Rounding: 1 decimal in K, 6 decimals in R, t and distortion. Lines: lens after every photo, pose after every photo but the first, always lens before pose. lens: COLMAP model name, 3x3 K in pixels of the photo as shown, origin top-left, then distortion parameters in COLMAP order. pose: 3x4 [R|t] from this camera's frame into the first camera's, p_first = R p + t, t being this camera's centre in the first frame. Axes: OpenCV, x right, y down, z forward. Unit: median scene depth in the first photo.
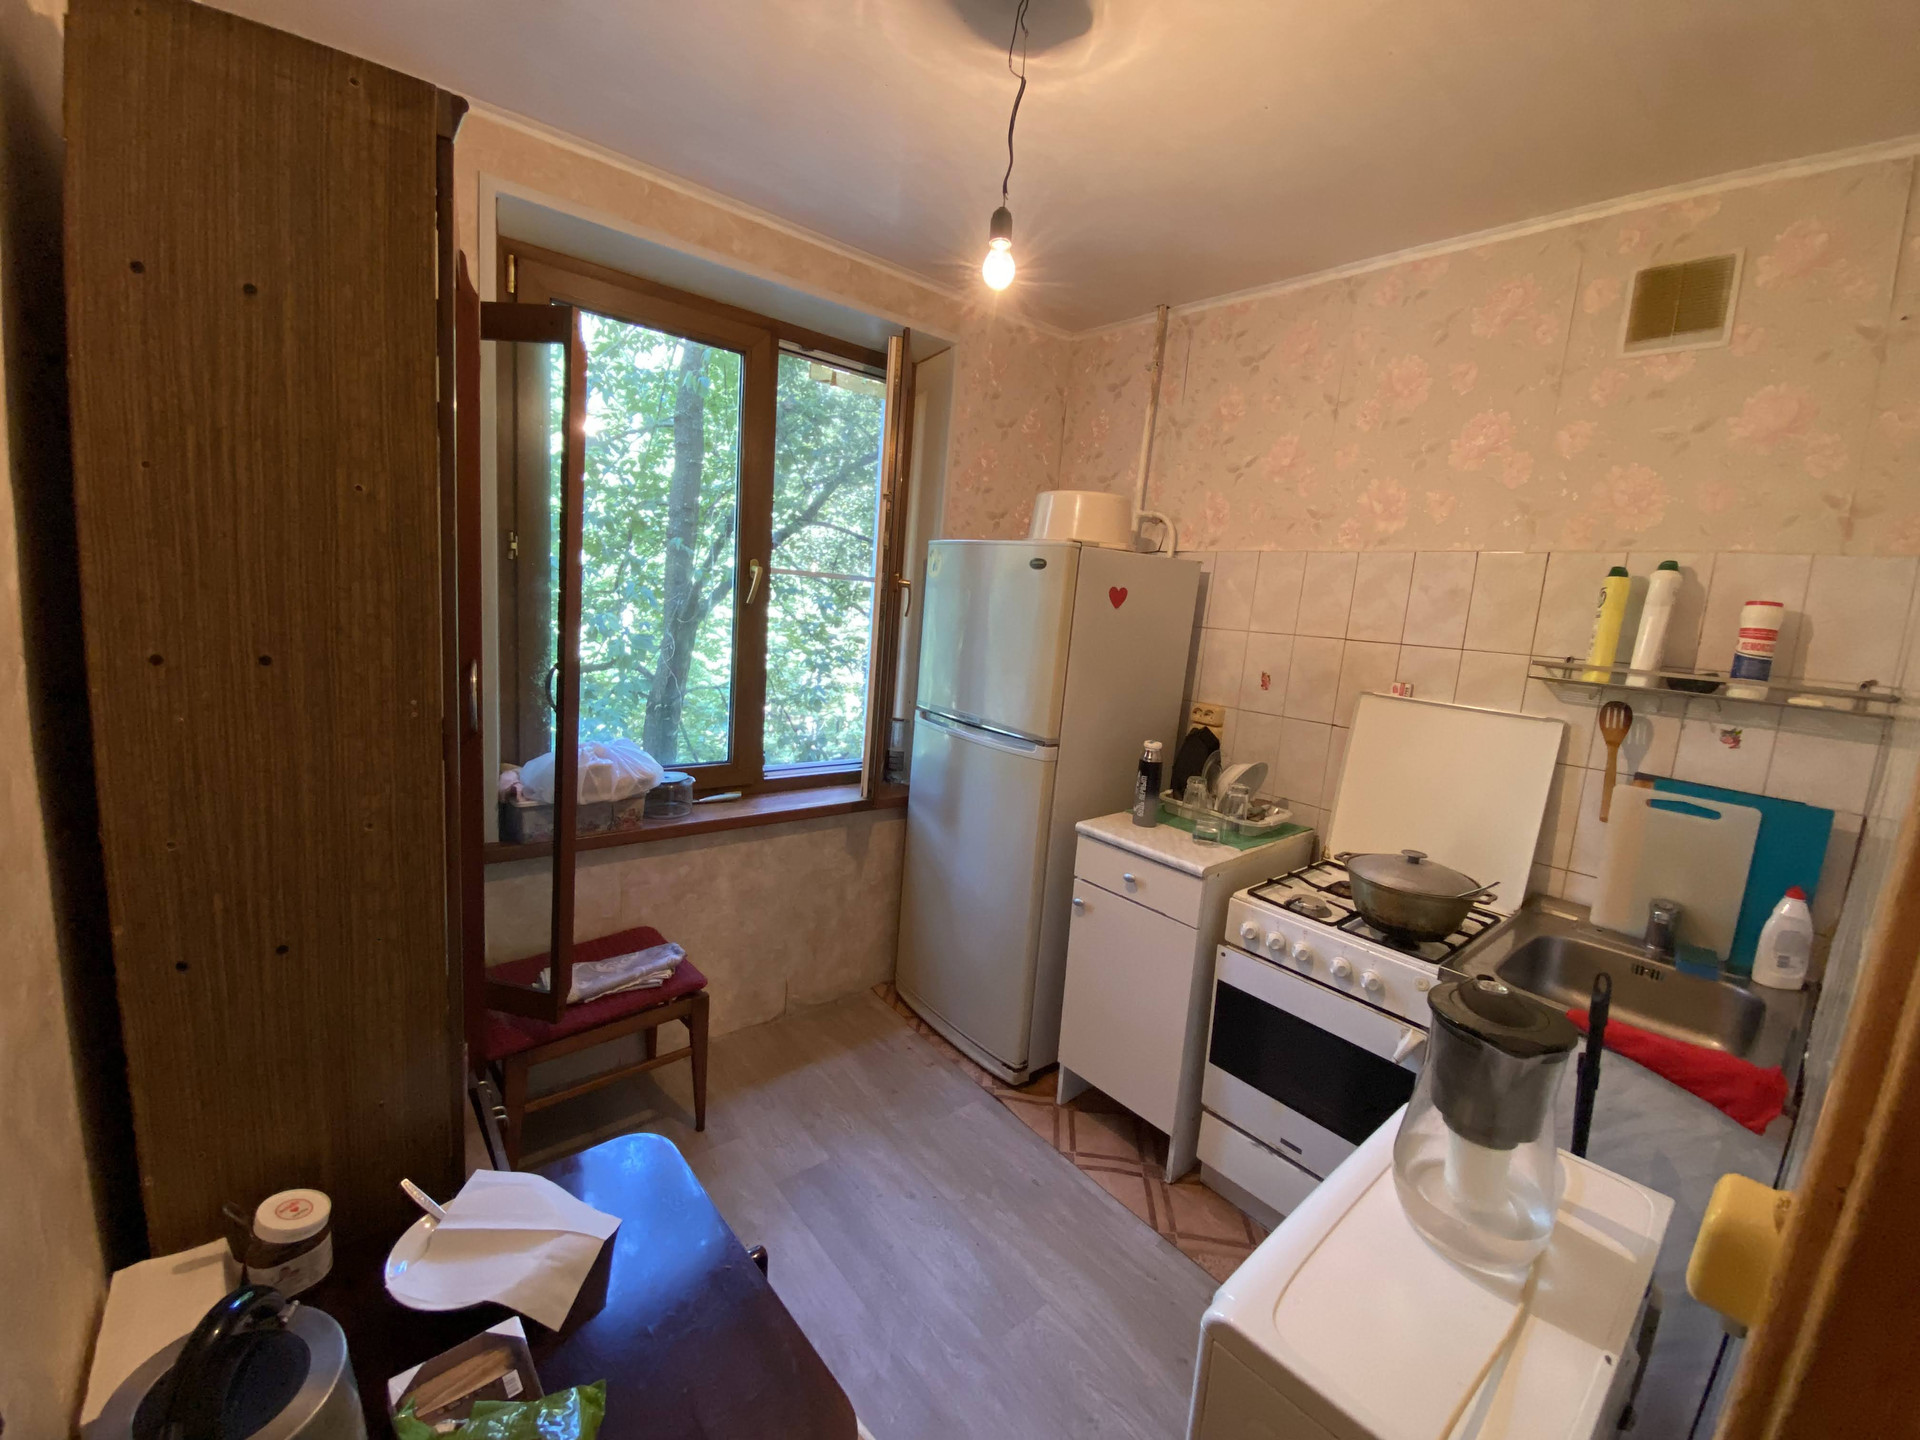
lens RADIAL K [[780.6, 0, 951.5], [0, 780.6, 709.4], [0, 0, 1]] dist [0.009539, -0.014551]
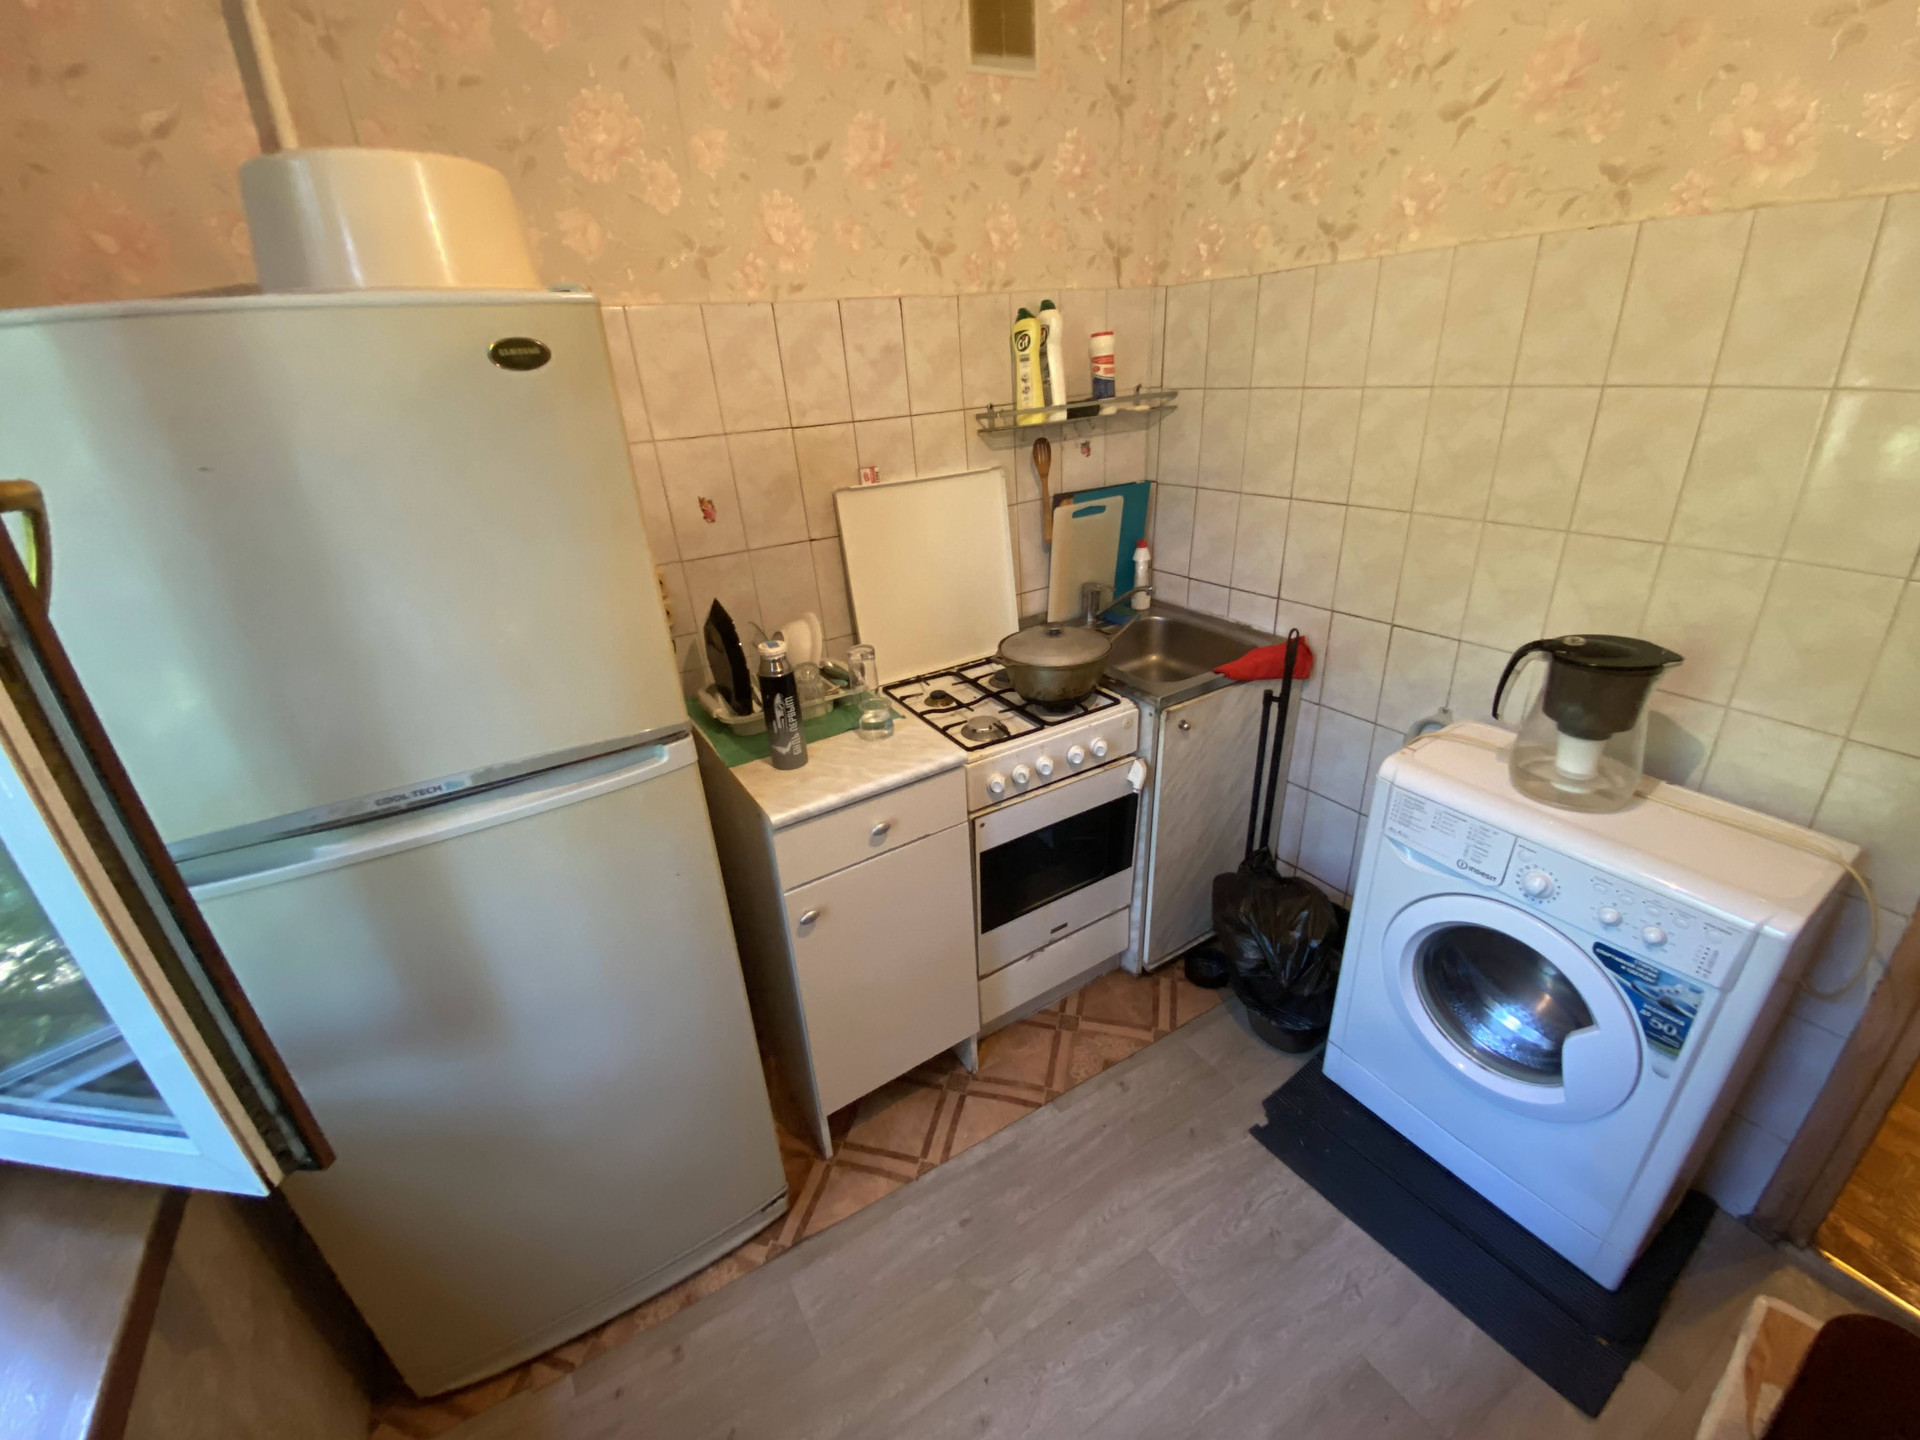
lens RADIAL K [[780.6, 0, 954.2], [0, 780.6, 723.6], [0, 0, 1]] dist [0.009539, -0.014551]
pose [[0.138837, -0.486471, 0.862595, -0.328538], [0.221329, 0.864241, 0.451776, -0.171662], [-0.965266, 0.128194, 0.227659, 0.801407]]
